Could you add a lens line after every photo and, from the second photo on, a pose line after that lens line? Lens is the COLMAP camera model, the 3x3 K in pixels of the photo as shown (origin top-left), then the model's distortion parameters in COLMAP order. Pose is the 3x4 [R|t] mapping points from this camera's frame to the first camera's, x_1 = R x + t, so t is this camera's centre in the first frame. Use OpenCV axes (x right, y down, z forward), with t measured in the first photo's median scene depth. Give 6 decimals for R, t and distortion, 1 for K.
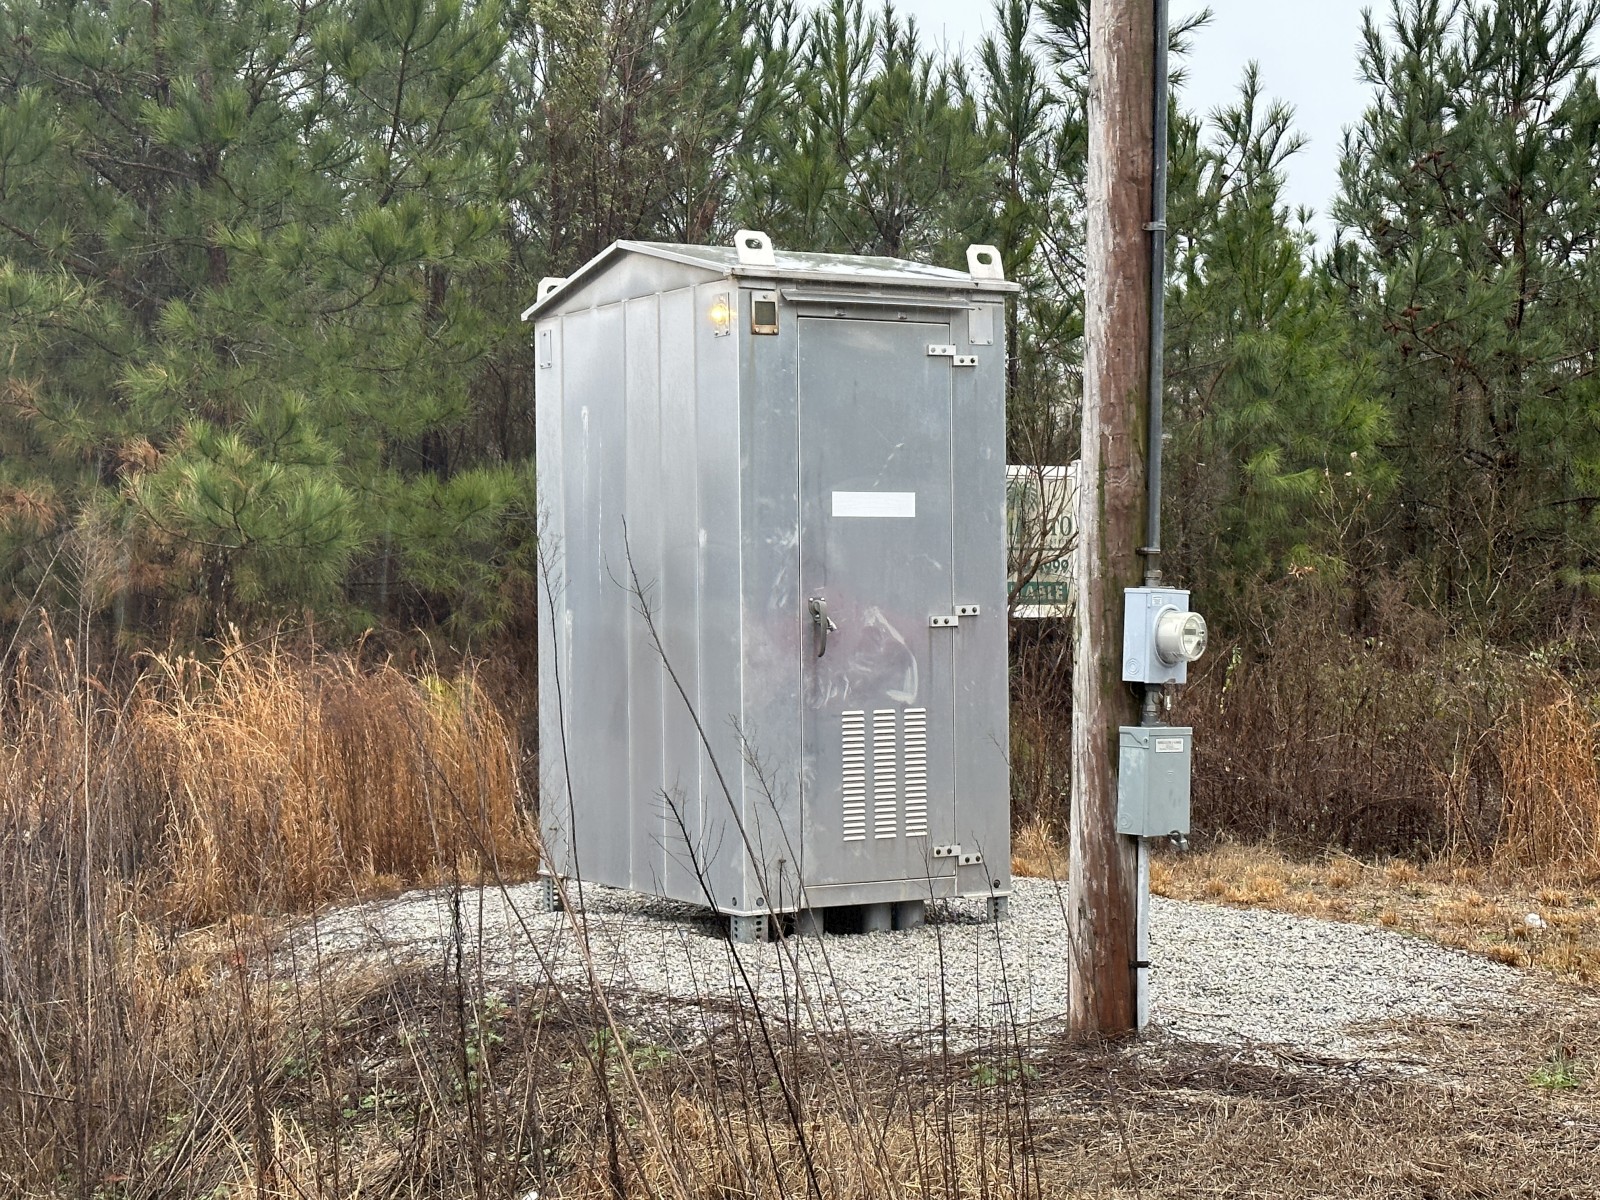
lens RADIAL K [[2658.5, 0, 800.0], [0, 2658.5, 600.0], [0, 0, 1]] dist [0.111153, 0.051390]
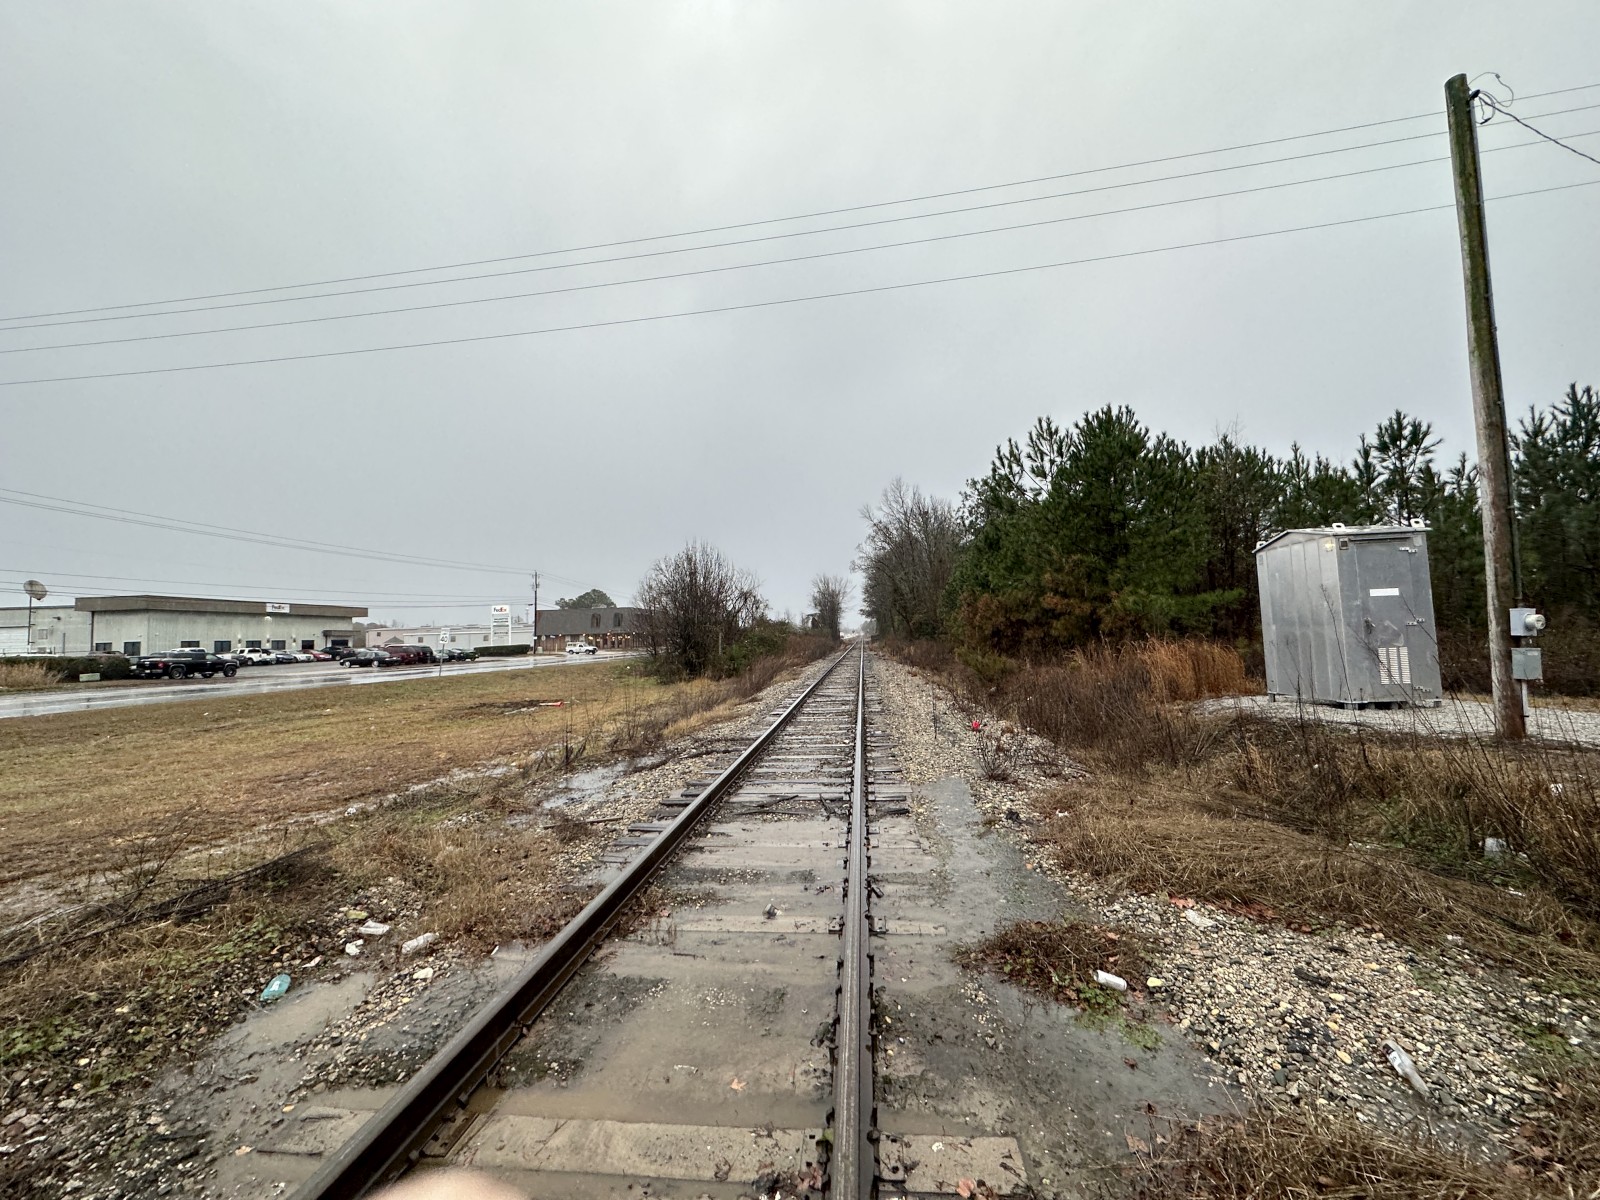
lens RADIAL K [[635.2, 0, 800.0], [0, 635.2, 600.0], [0, 0, 1]] dist [-0.001780, 0.000063]
pose [[0.812841, -0.060053, -0.579382, -0.103580], [0.027205, 0.997500, -0.065224, 0.008499], [0.581851, 0.037255, 0.812442, -0.155953]]
